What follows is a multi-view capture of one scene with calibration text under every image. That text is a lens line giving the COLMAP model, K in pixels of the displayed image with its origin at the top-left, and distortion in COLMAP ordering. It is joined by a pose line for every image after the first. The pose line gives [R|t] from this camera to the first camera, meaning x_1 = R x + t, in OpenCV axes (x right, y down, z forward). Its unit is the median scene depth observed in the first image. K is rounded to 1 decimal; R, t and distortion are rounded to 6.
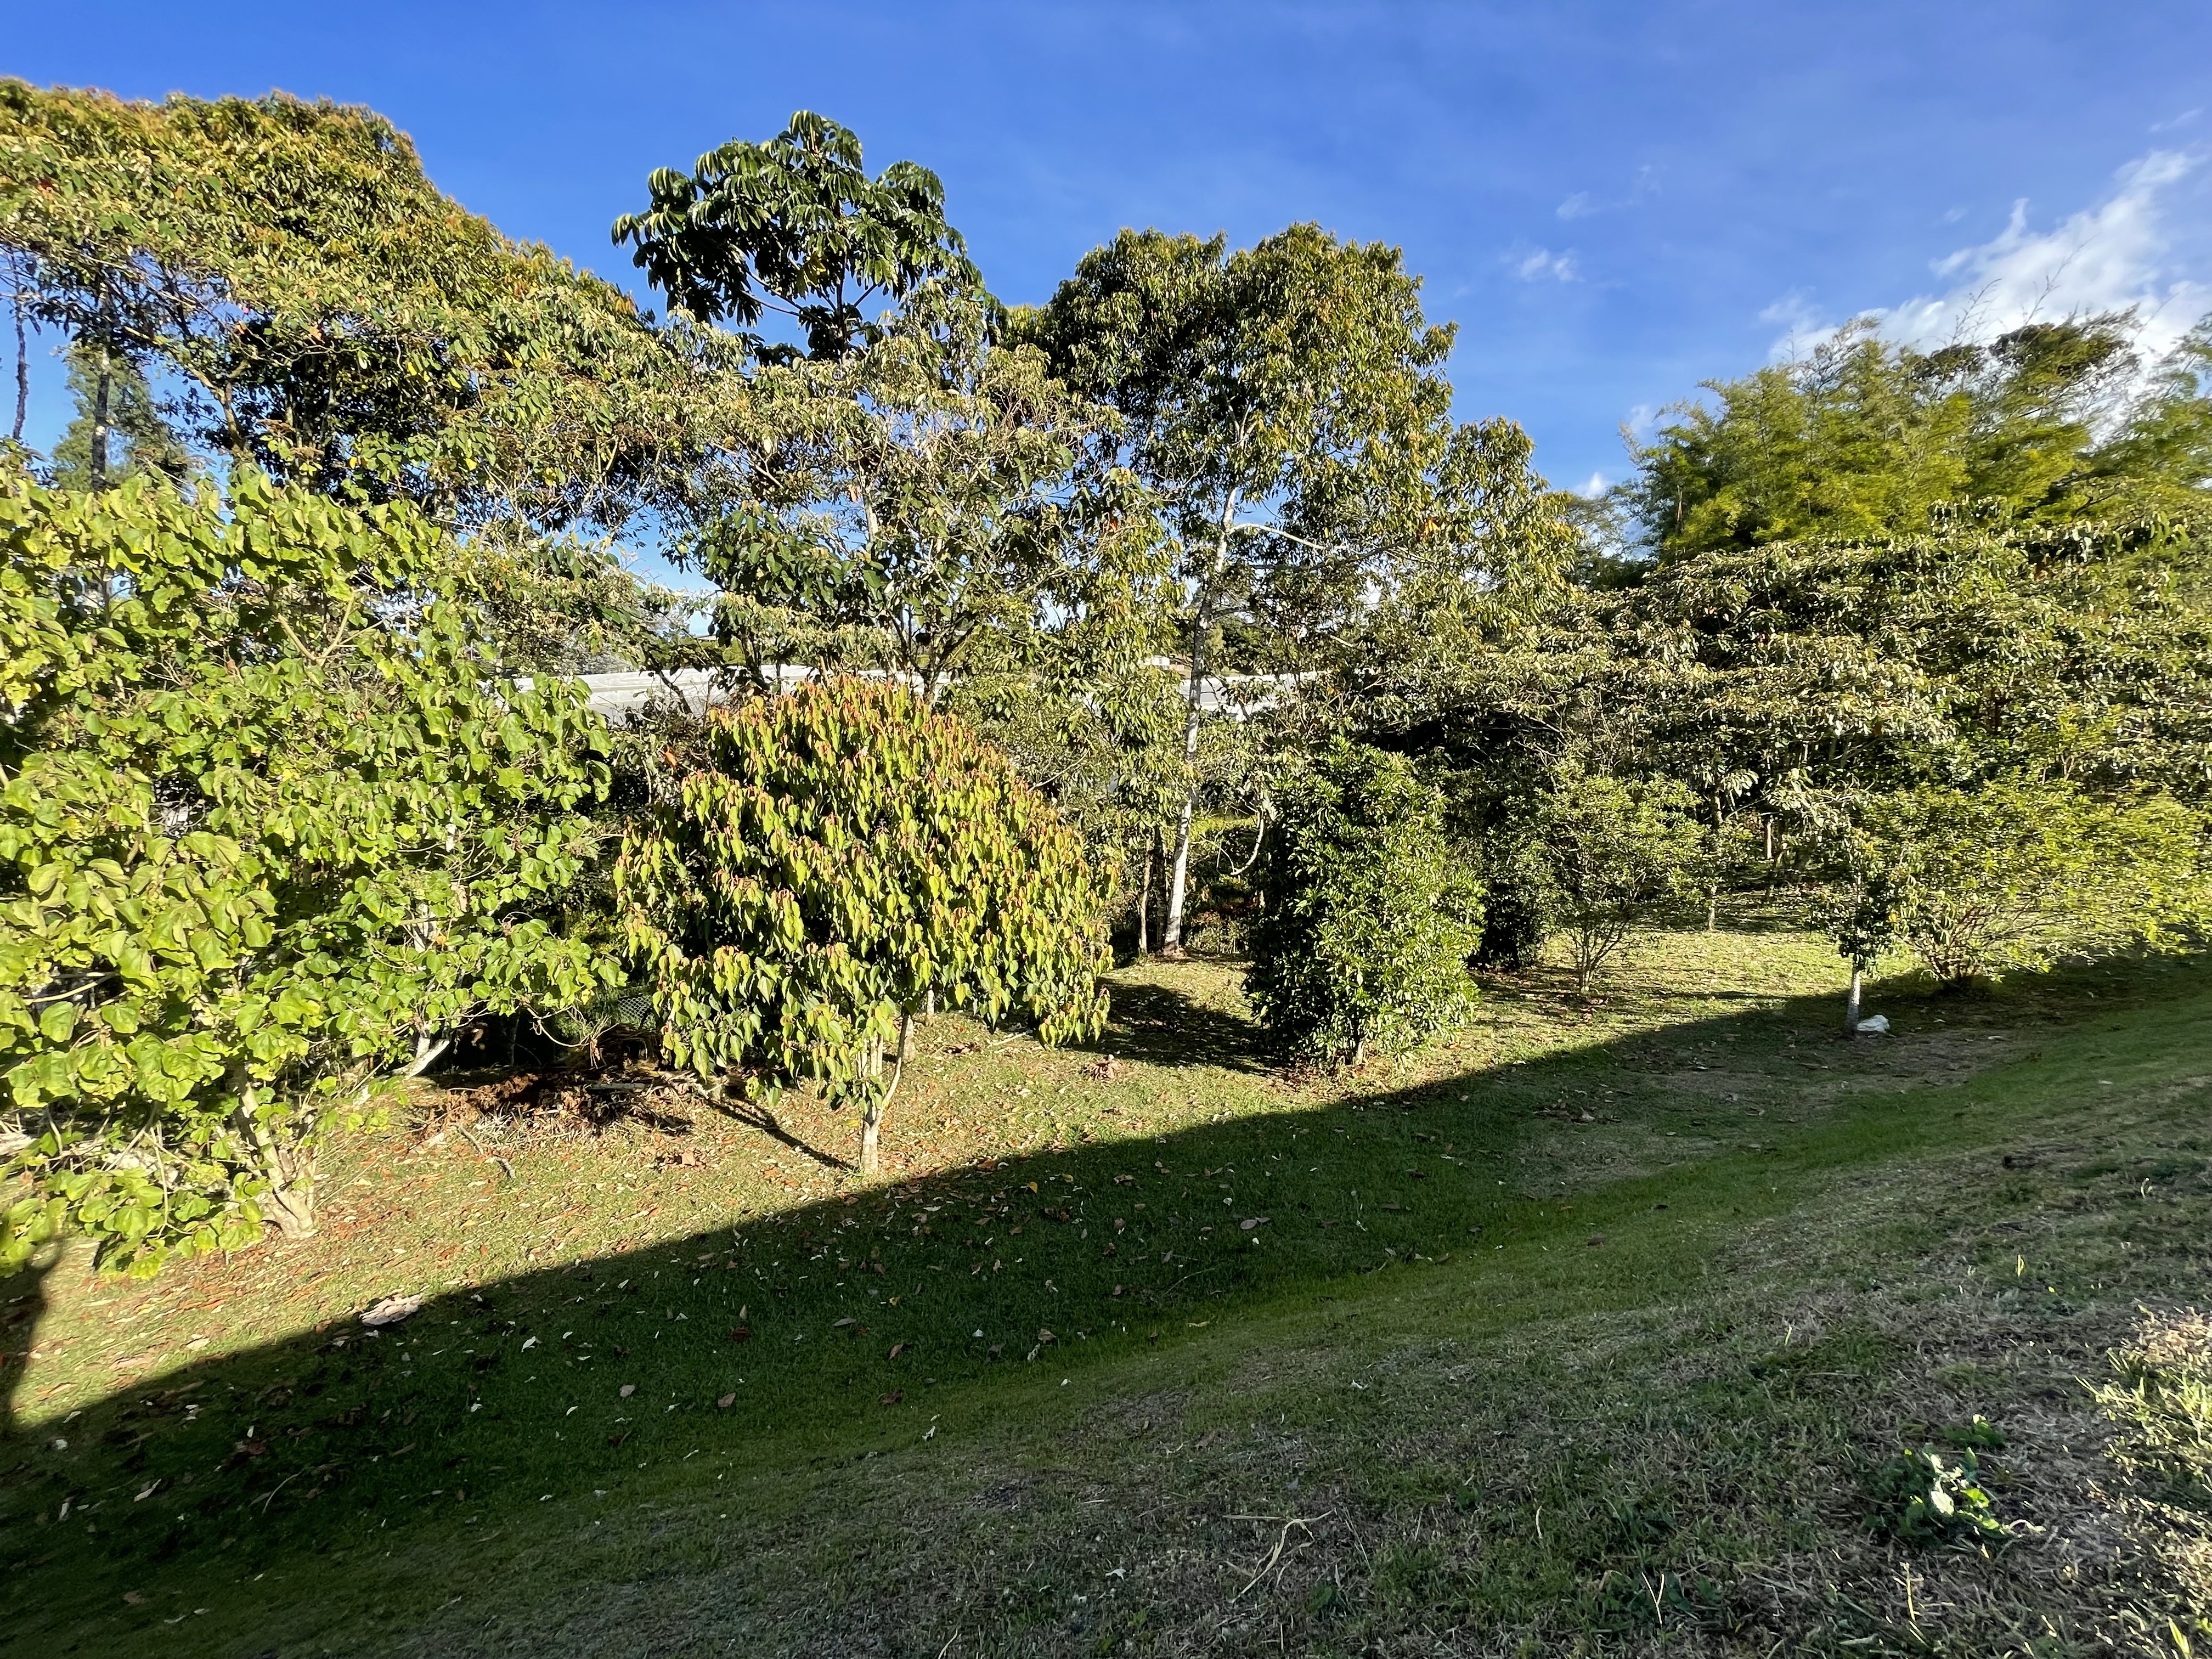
lens RADIAL K [[896.9, 0, 1107.3], [0, 896.9, 832.3], [0, 0, 1]] dist [-0.004124, 0.000786]
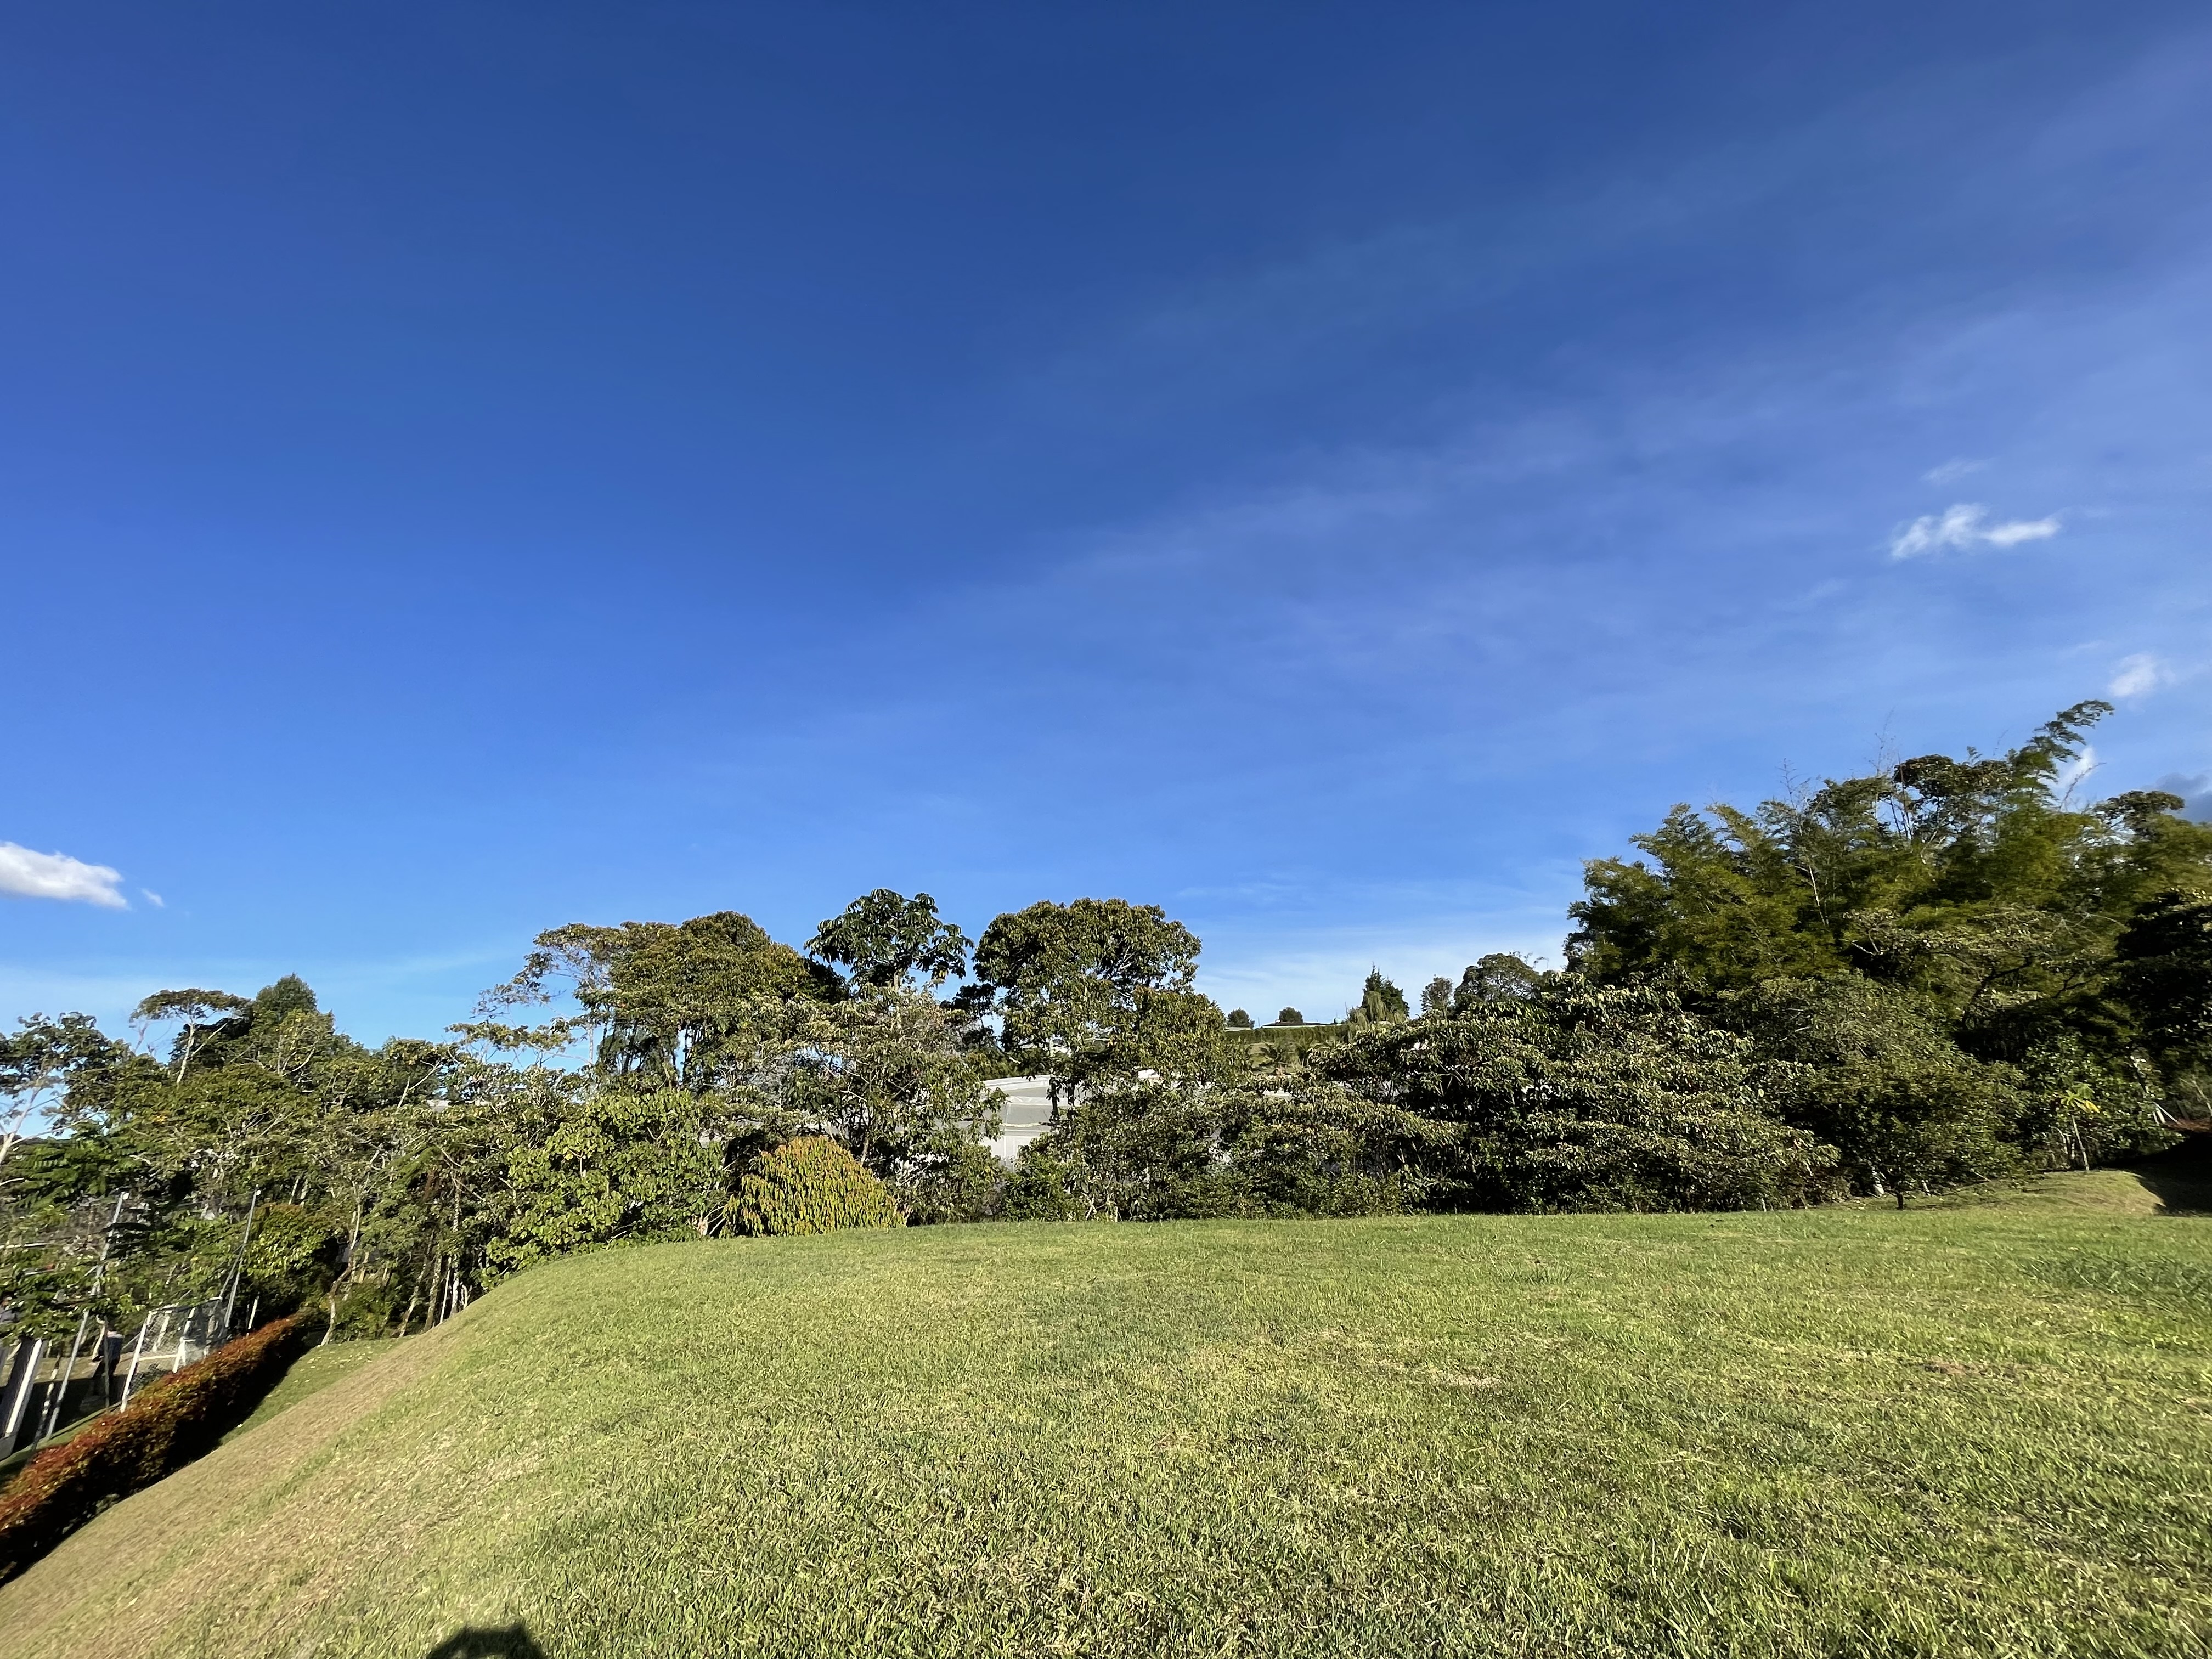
lens RADIAL K [[896.9, 0, 1109.1], [0, 896.9, 825.4], [0, 0, 1]] dist [-0.004124, 0.000786]
pose [[0.933778, -0.136259, -0.330896, 1.021750], [-0.013663, 0.910421, -0.413458, 0.052832], [0.357592, 0.390599, 0.848269, -0.885497]]
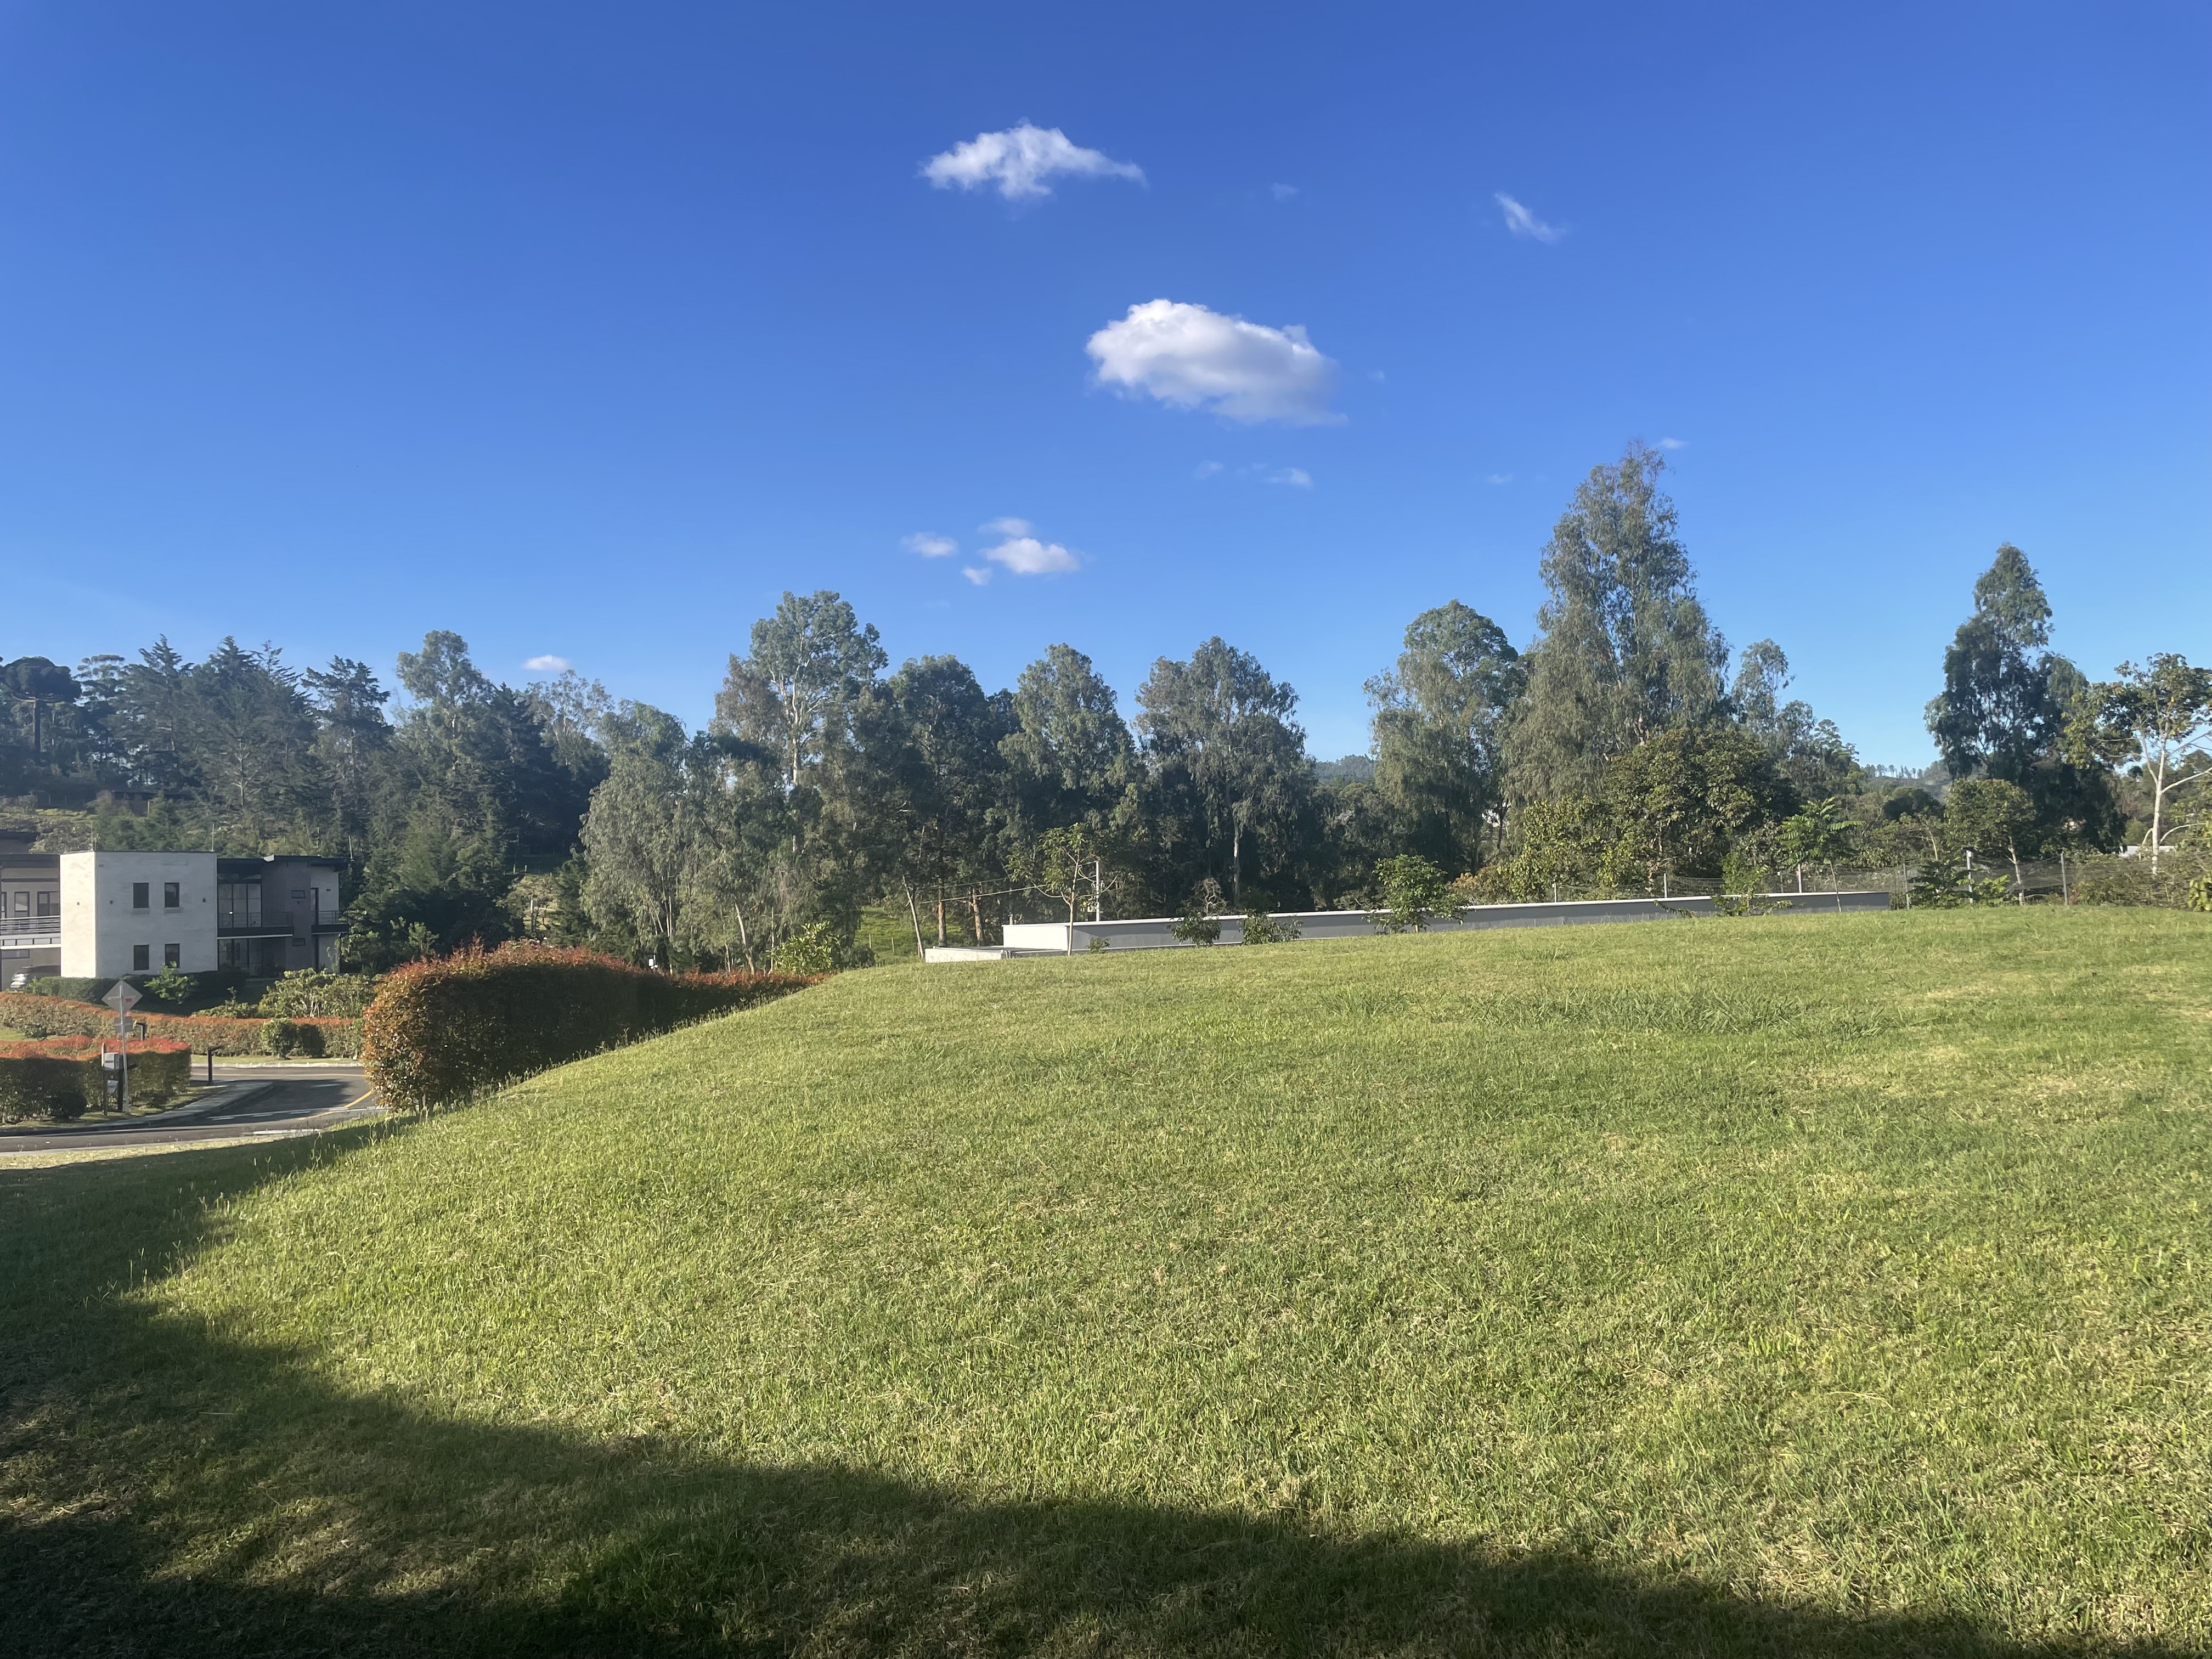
lens RADIAL K [[1663.7, 0, 1090.5], [0, 1663.7, 806.0], [0, 0, 1]] dist [0.089448, -0.111647]
pose [[-0.486656, -0.006731, -0.873568, 2.432883], [-0.013118, 0.999914, -0.000397, -0.039959], [0.873495, 0.011267, -0.486702, 0.110754]]
